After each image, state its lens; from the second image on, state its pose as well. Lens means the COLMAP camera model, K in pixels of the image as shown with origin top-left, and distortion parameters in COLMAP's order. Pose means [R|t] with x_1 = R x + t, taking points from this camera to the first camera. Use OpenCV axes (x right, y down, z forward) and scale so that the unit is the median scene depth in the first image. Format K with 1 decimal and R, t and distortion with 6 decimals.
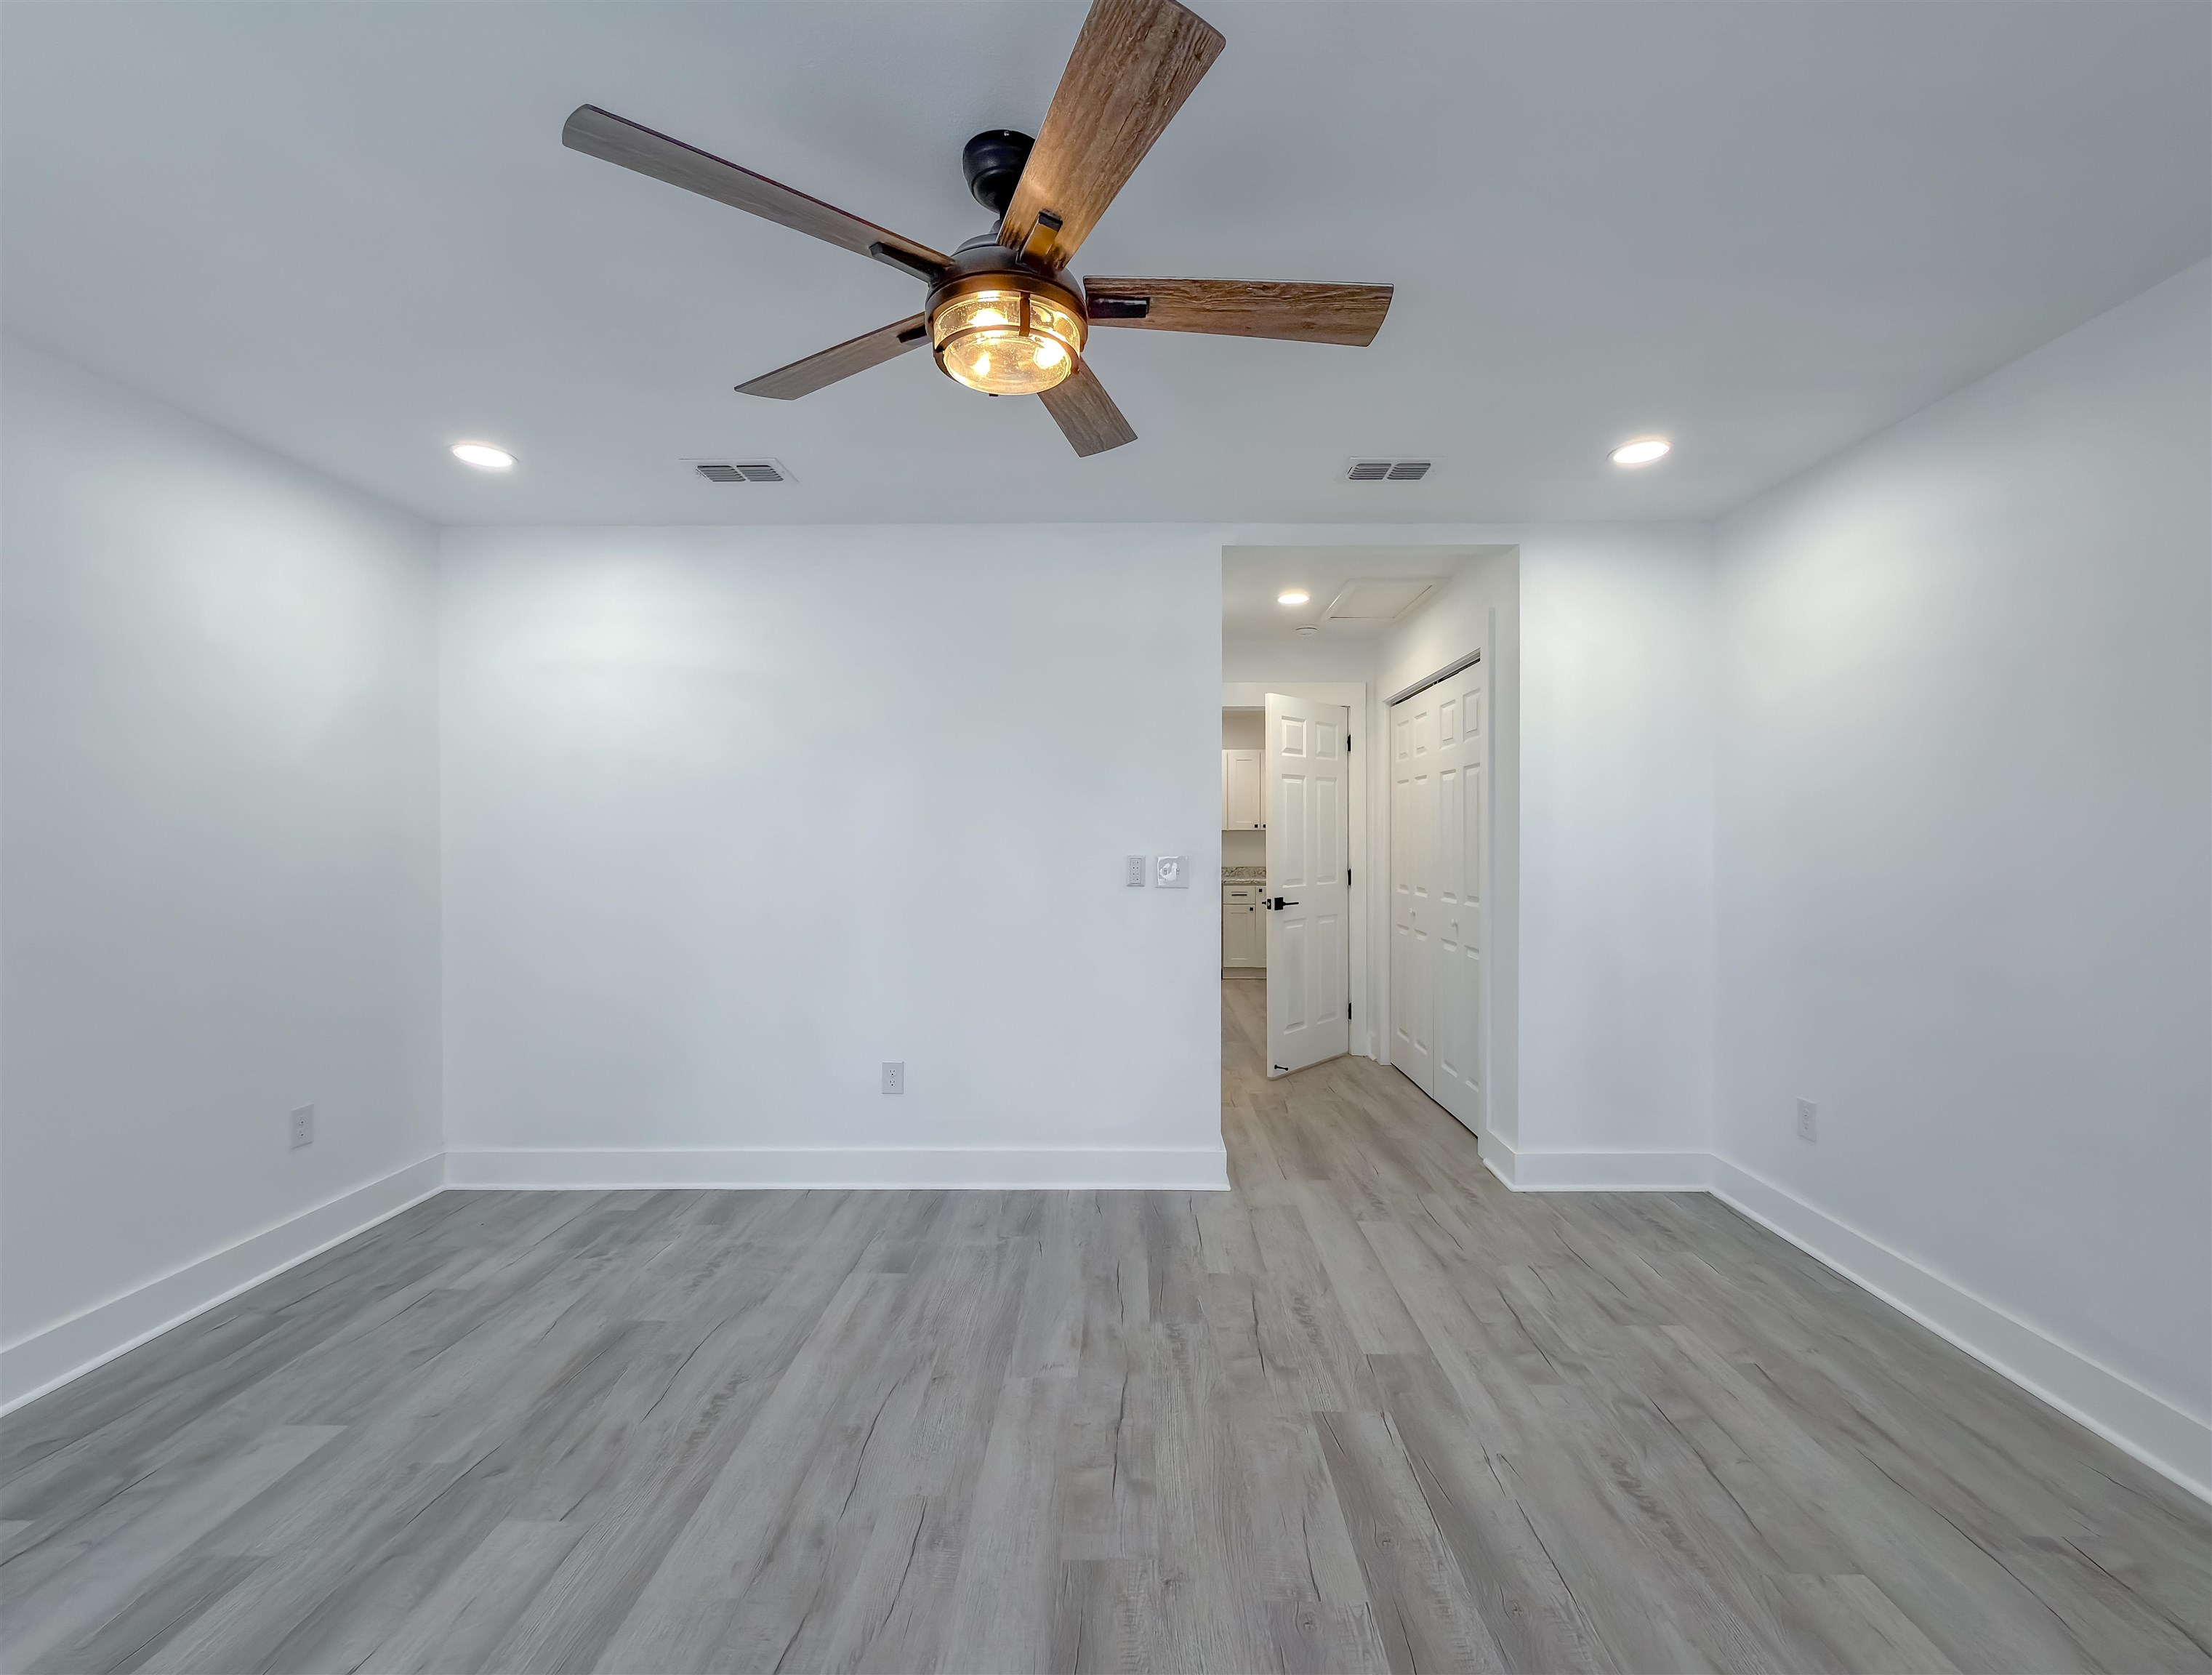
lens RADIAL K [[918.6, 0, 1105.8], [0, 918.6, 835.8], [0, 0, 1]] dist [-0.000159, -0.000316]
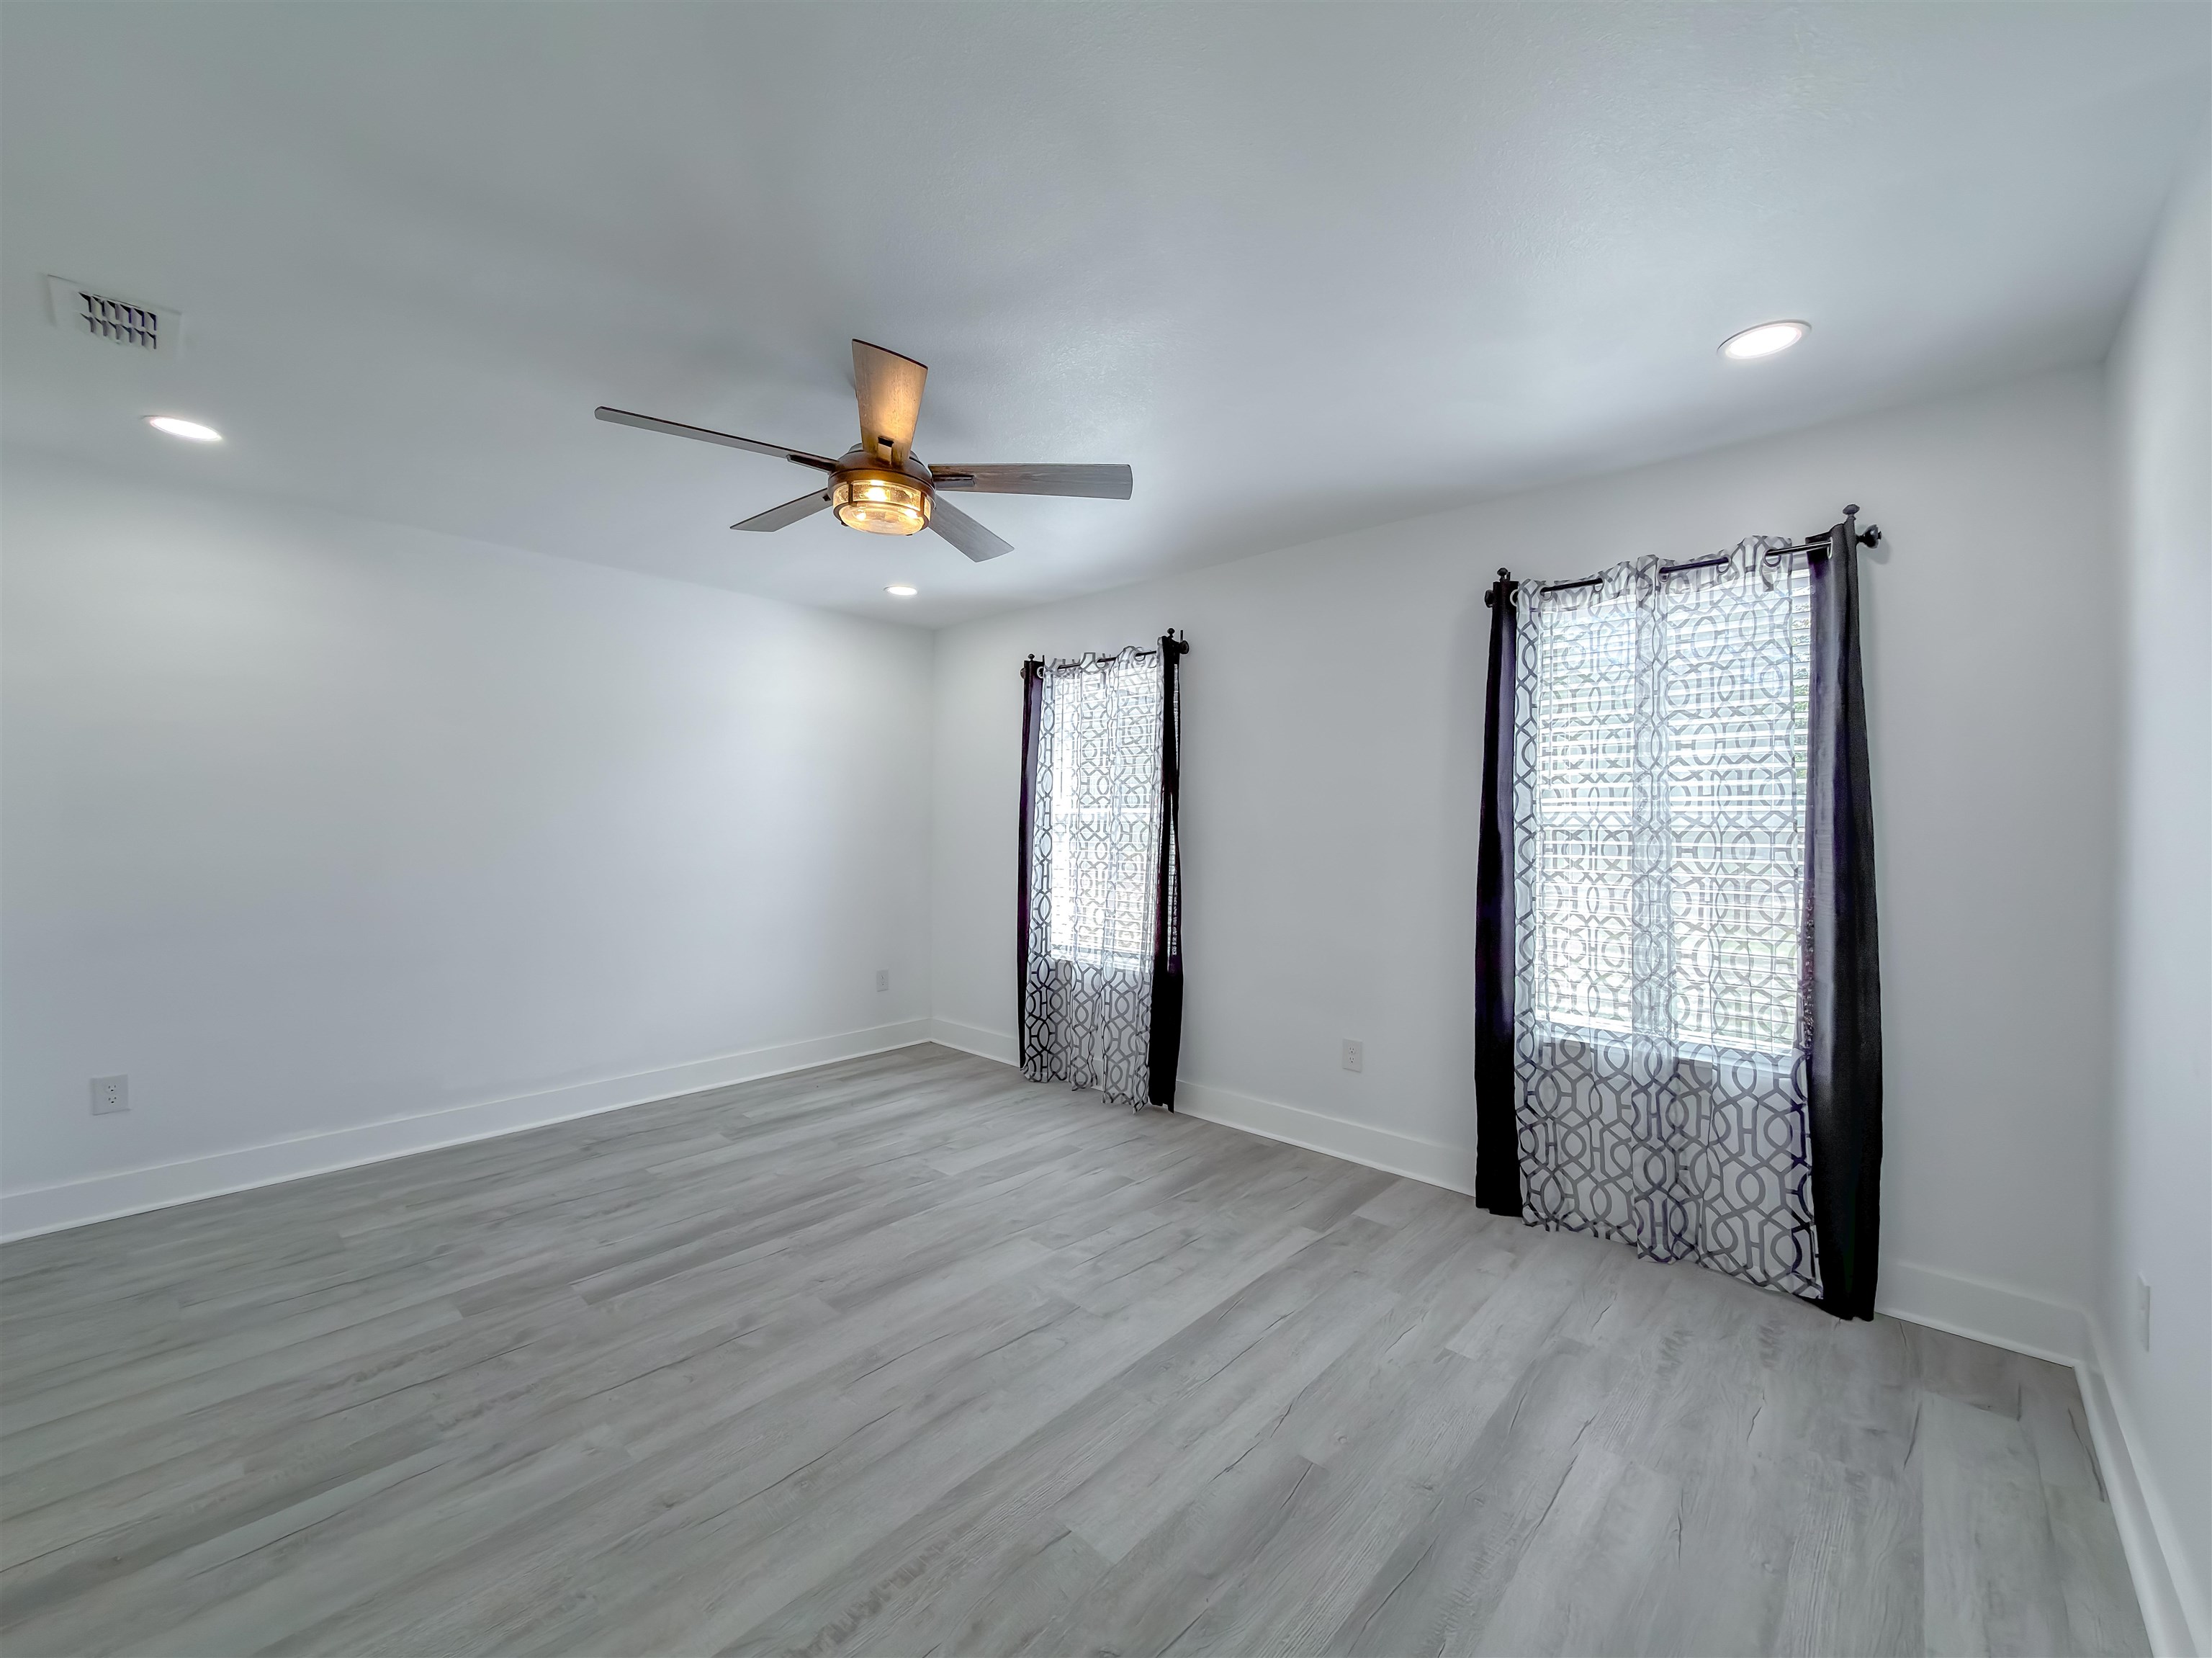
lens RADIAL K [[890.7, 0, 1106.3], [0, 890.7, 821.4], [0, 0, 1]] dist [0.000230, 0.000007]
pose [[-0.740258, -0.006050, 0.672296, -1.067190], [-0.006412, 0.999978, 0.001939, -0.011869], [-0.672293, -0.002875, -0.740280, 1.426875]]
